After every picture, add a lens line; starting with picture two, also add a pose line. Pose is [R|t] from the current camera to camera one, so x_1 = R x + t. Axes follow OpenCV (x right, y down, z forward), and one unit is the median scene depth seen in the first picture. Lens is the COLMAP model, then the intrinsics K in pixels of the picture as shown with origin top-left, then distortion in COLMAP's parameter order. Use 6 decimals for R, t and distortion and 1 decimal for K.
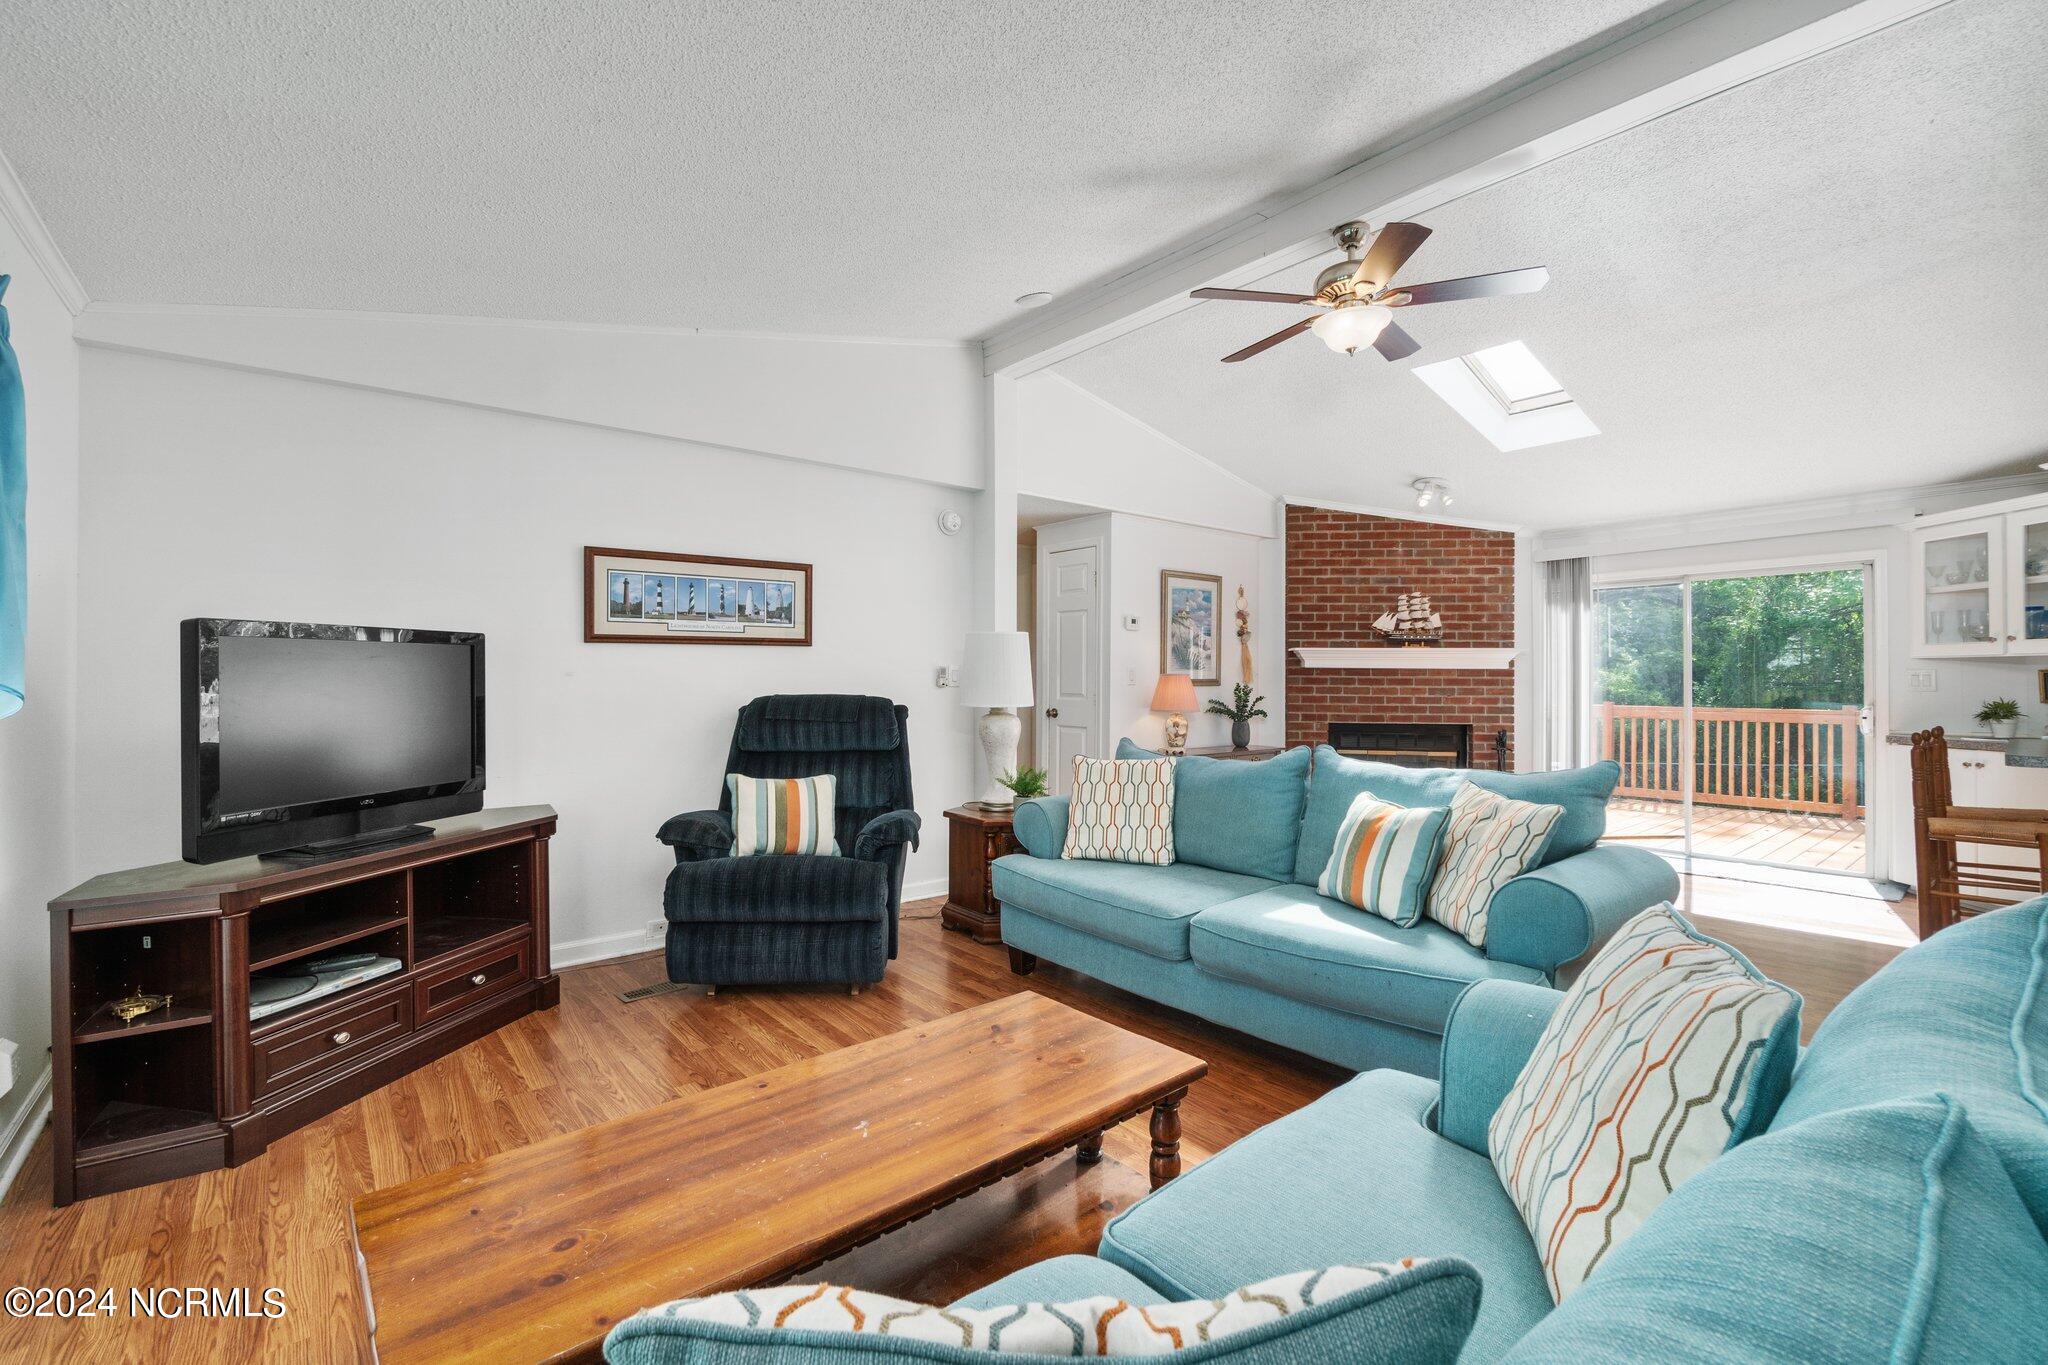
lens RADIAL K [[890.0, 0, 1018.6], [0, 890.0, 678.1], [0, 0, 1]] dist [0.001538, -0.001294]
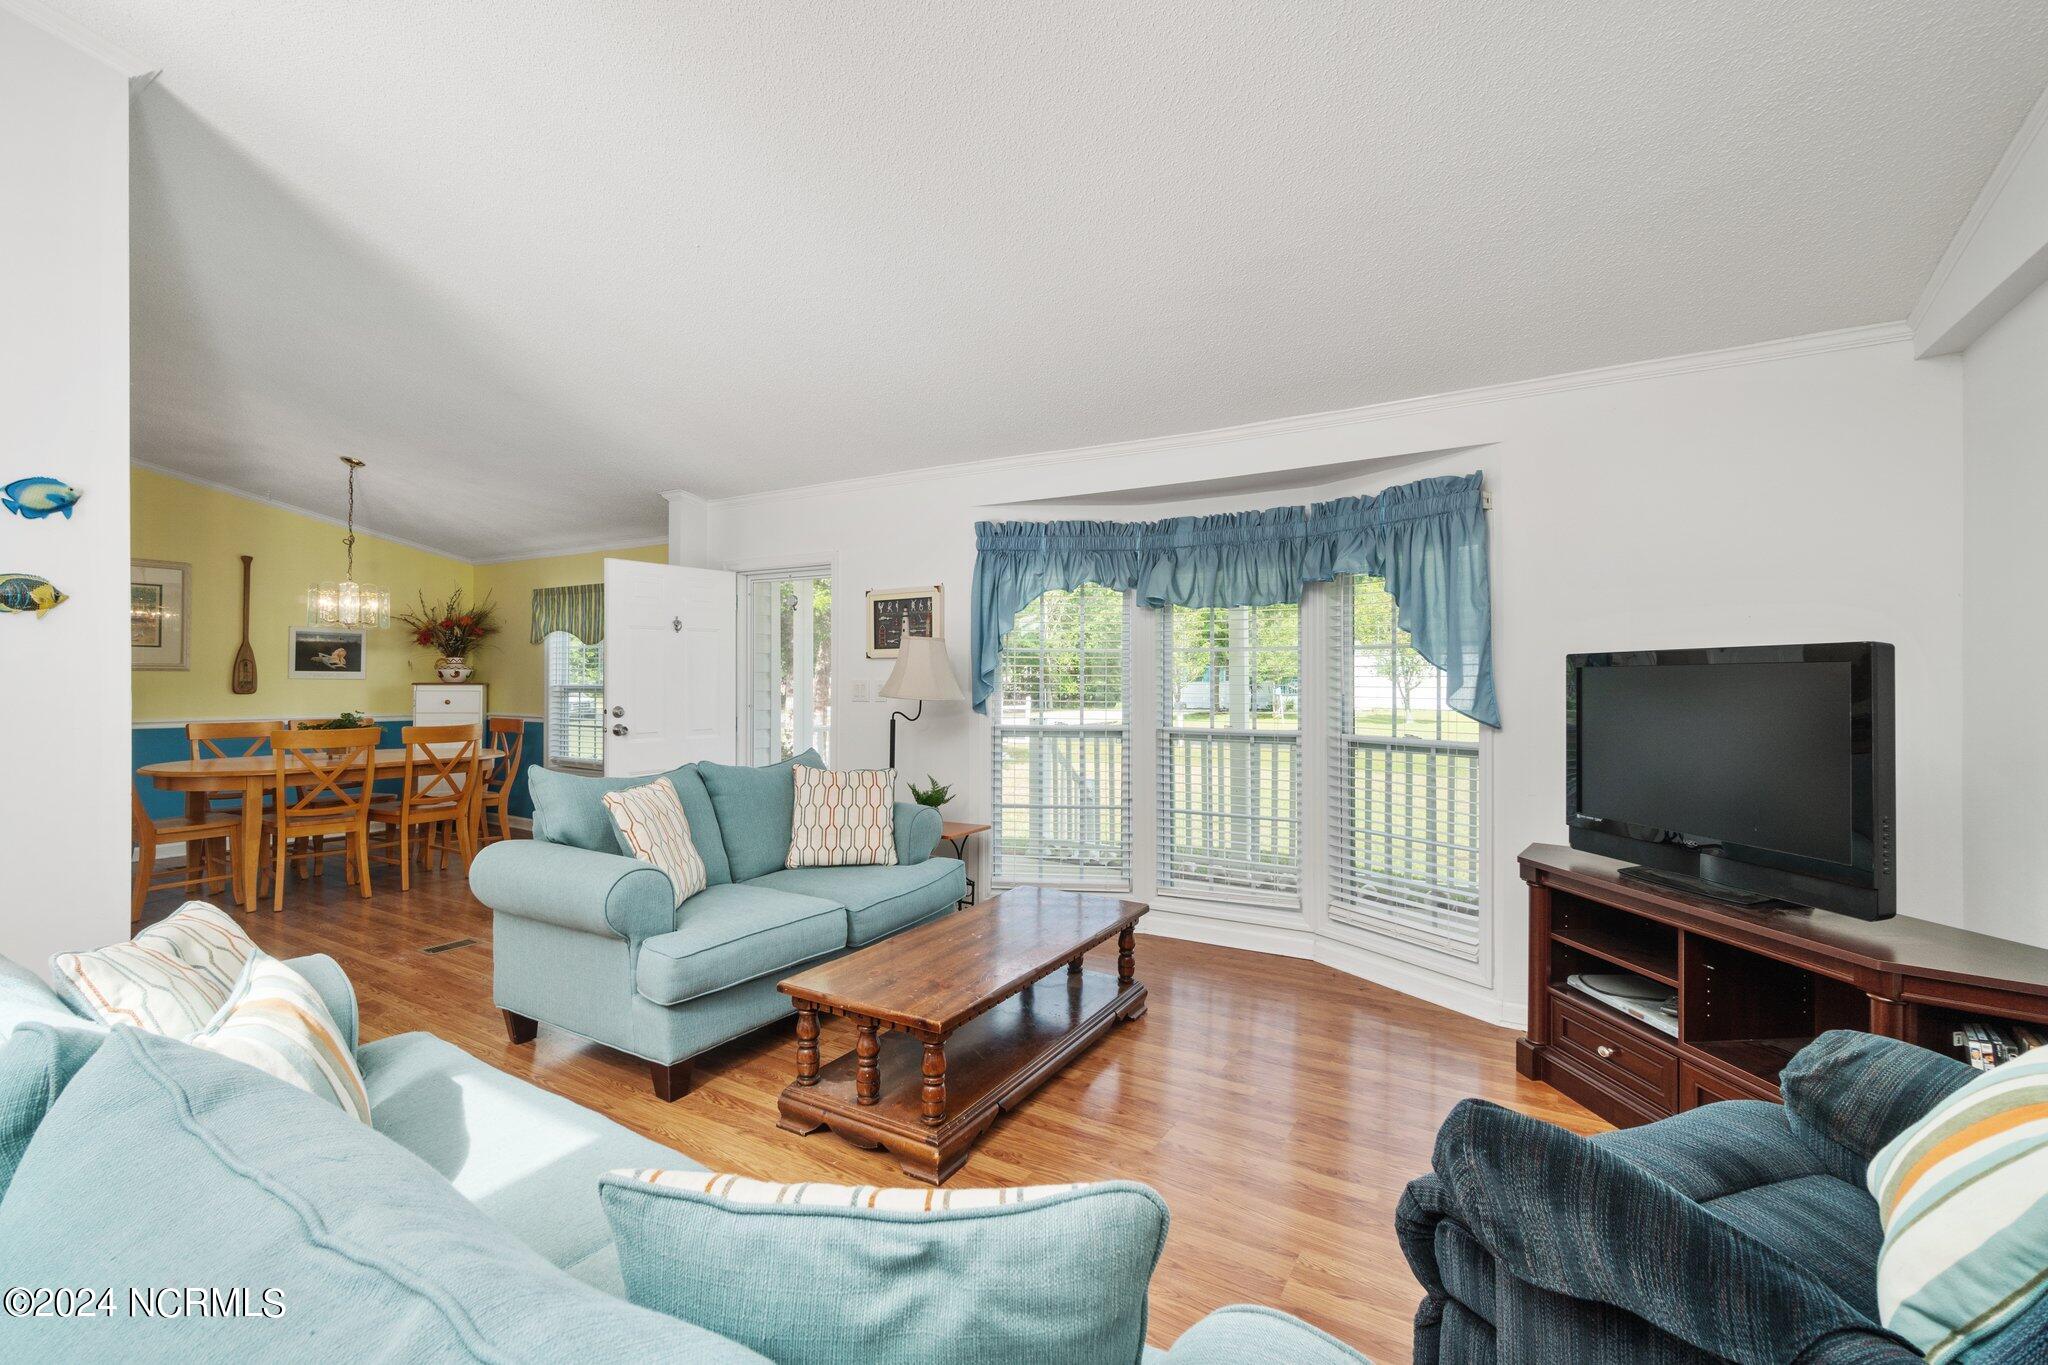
lens RADIAL K [[890.0, 0, 1018.6], [0, 890.0, 678.1], [0, 0, 1]] dist [0.001538, -0.001294]
pose [[-0.945854, -0.000939, -0.324592, 0.126952], [-0.001265, 0.999999, 0.000793, -0.017120], [0.324591, 0.001160, -0.945854, 0.979879]]
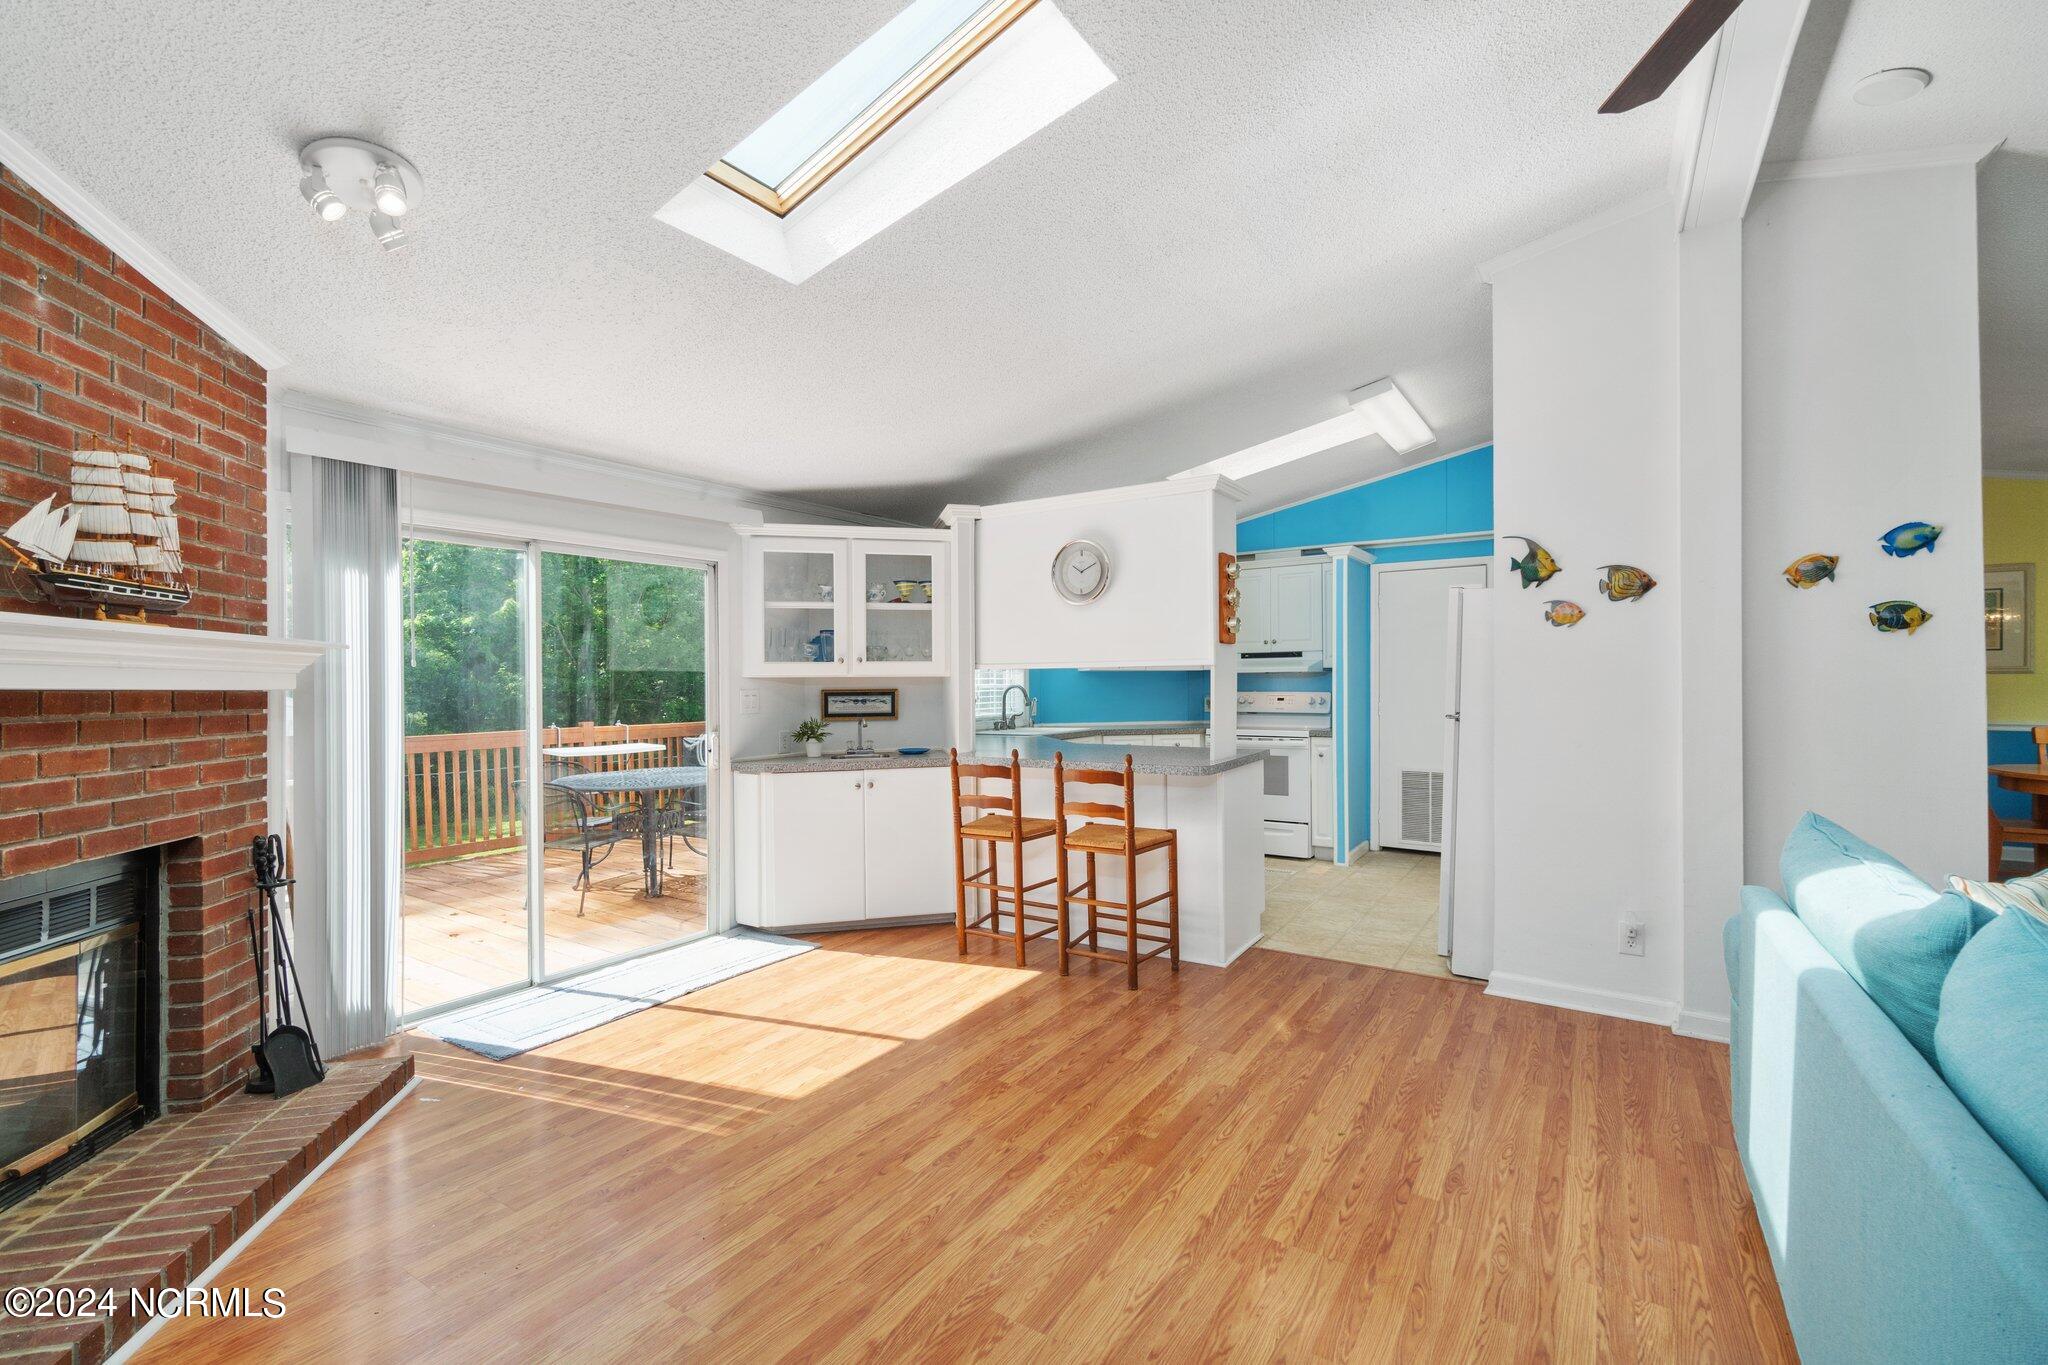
lens RADIAL K [[890.0, 0, 1018.6], [0, 890.0, 678.1], [0, 0, 1]] dist [0.001538, -0.001294]
pose [[-0.298147, 0.005903, 0.954502, 0.062154], [0.003966, 0.999980, -0.004945, -0.017988], [-0.954512, 0.002311, -0.298164, 1.141669]]
